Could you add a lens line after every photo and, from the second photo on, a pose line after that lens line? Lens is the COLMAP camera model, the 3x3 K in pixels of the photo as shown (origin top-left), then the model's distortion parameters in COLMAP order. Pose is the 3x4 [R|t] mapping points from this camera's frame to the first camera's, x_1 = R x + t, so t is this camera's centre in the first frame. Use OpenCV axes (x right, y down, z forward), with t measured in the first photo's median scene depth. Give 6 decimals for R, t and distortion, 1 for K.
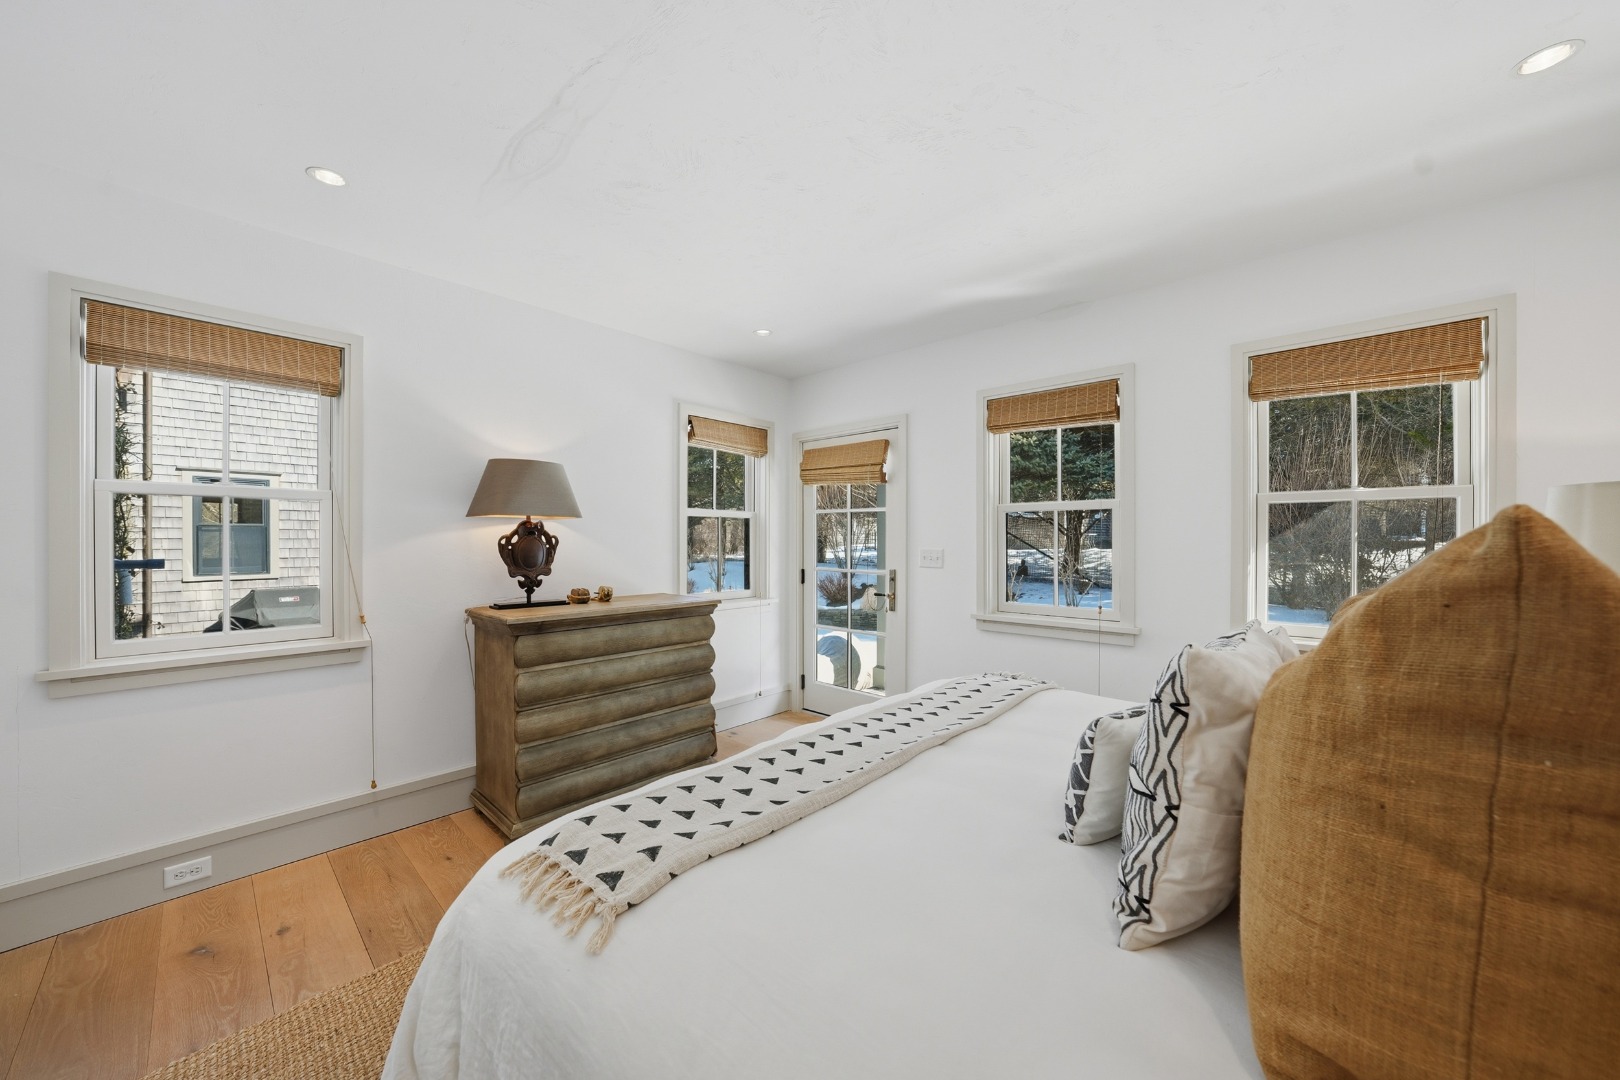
lens RADIAL K [[566.7, 0, 810.5], [0, 566.7, 545.5], [0, 0, 1]] dist [-0.000038, 0.000034]
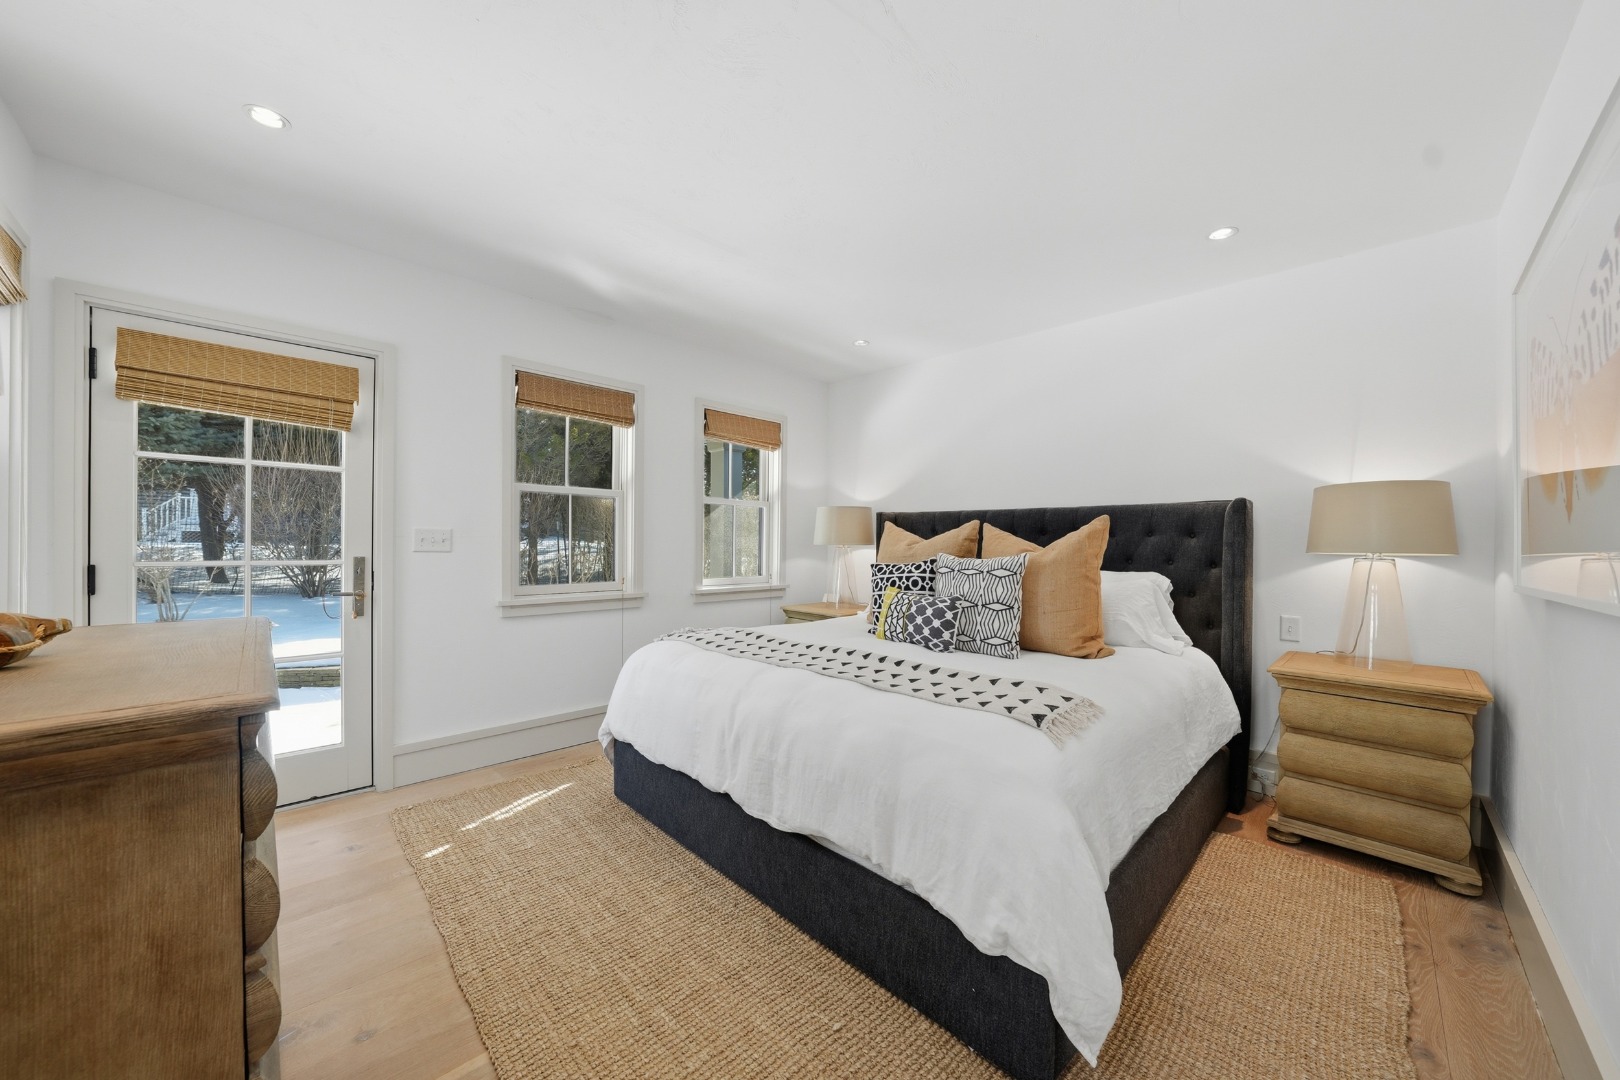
lens RADIAL K [[566.7, 0, 810.5], [0, 566.7, 545.5], [0, 0, 1]] dist [-0.000038, 0.000034]
pose [[0.065316, -0.022810, 0.997604, -0.581122], [-0.023107, 0.999436, 0.024365, -0.002588], [-0.997597, -0.024643, 0.064752, 0.445282]]
